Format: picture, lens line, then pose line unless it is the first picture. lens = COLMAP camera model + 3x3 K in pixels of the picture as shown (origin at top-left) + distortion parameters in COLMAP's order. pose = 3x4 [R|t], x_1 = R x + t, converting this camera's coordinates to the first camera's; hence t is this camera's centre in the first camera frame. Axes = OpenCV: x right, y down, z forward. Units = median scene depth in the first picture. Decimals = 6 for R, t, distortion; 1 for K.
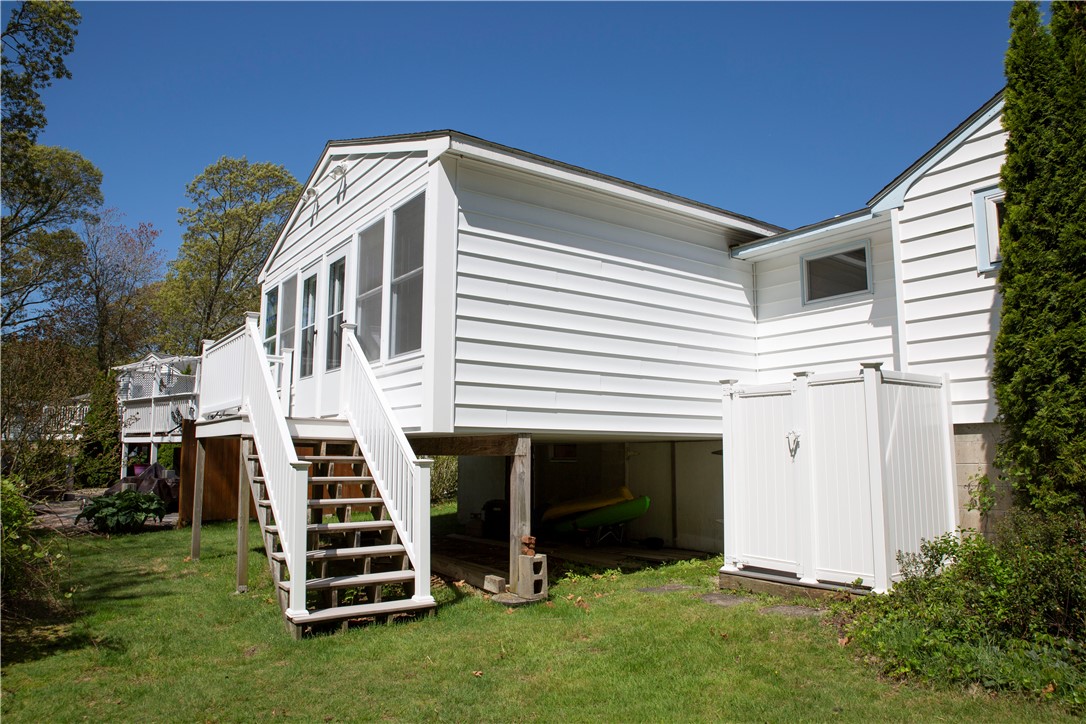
lens RADIAL K [[743.2, 0, 542.0], [0, 743.2, 364.1], [0, 0, 1]] dist [-0.079963, 0.001567]
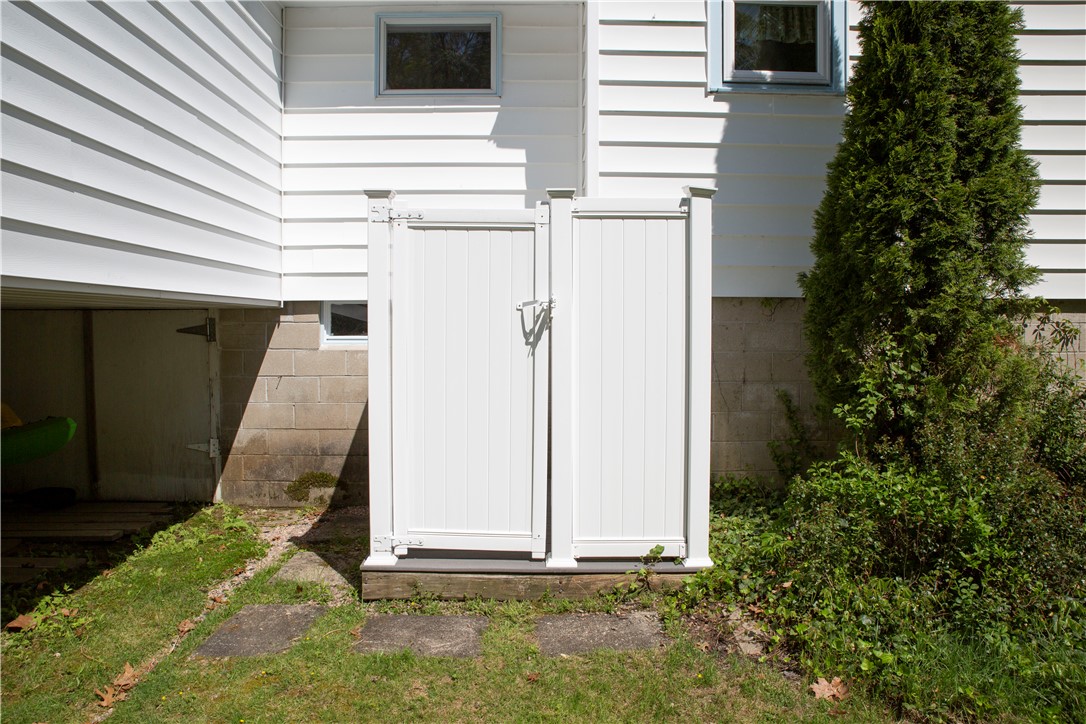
lens RADIAL K [[743.2, 0, 541.8], [0, 743.2, 355.1], [0, 0, 1]] dist [-0.079963, 0.001567]
pose [[0.571767, -0.034533, 0.819689, -0.097165], [-0.103376, 0.988118, 0.113738, 0.064075], [-0.813877, -0.149768, 0.561404, 0.626554]]
